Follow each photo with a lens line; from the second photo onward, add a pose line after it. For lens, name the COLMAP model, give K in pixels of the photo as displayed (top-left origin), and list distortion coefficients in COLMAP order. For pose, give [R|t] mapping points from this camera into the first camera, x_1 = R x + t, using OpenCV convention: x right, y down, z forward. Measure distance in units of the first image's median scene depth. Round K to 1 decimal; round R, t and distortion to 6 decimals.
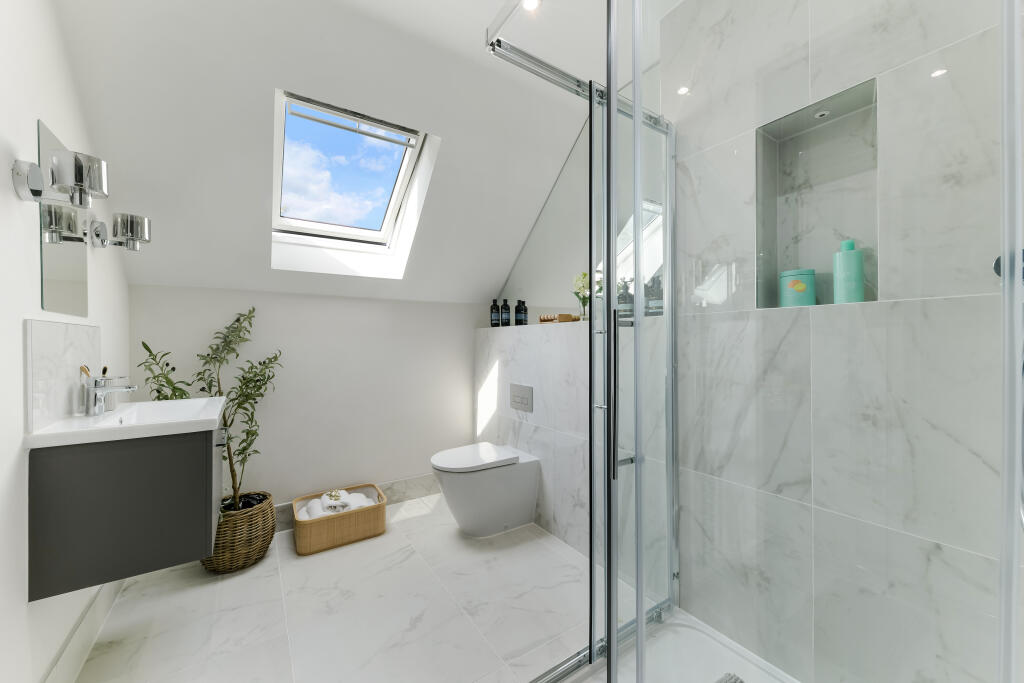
lens RADIAL K [[395.3, 0, 512.0], [0, 395.3, 341.5], [0, 0, 1]] dist [-0.000043, 0.000004]
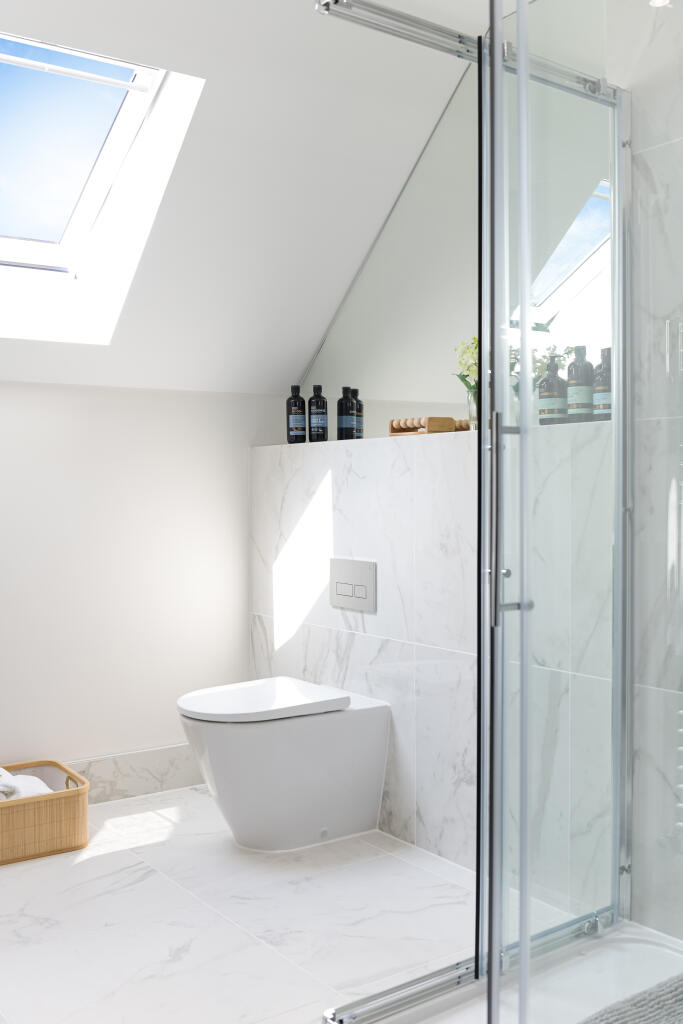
lens RADIAL K [[1020.0, 0, 341.5], [0, 1020.0, 512.0], [0, 0, 1]] dist [-0.080268, -0.006109]
pose [[0.999510, -0.001674, 0.031252, -0.033261], [0.000866, 0.999665, 0.025855, 0.018183], [-0.031285, -0.025816, 0.999177, -0.297283]]
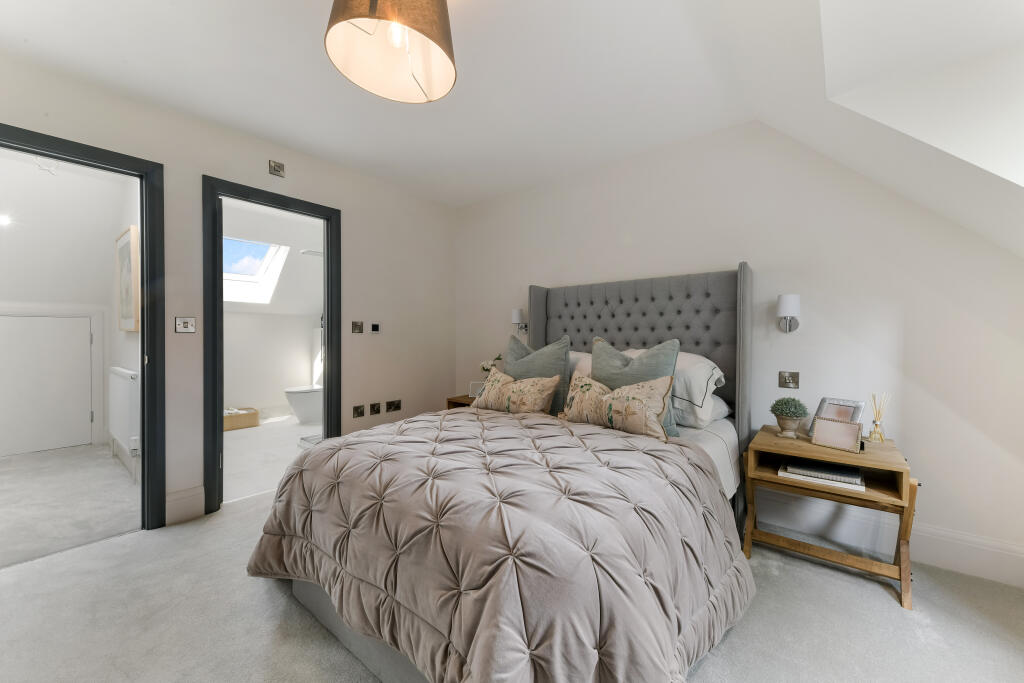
lens RADIAL K [[395.3, 0, 512.0], [0, 395.3, 341.5], [0, 0, 1]] dist [-0.000043, 0.000004]
pose [[0.958332, 0.001268, 0.285653, 0.357145], [-0.003392, 0.999970, 0.006939, 0.013218], [-0.285636, -0.007619, 0.958308, -1.378879]]
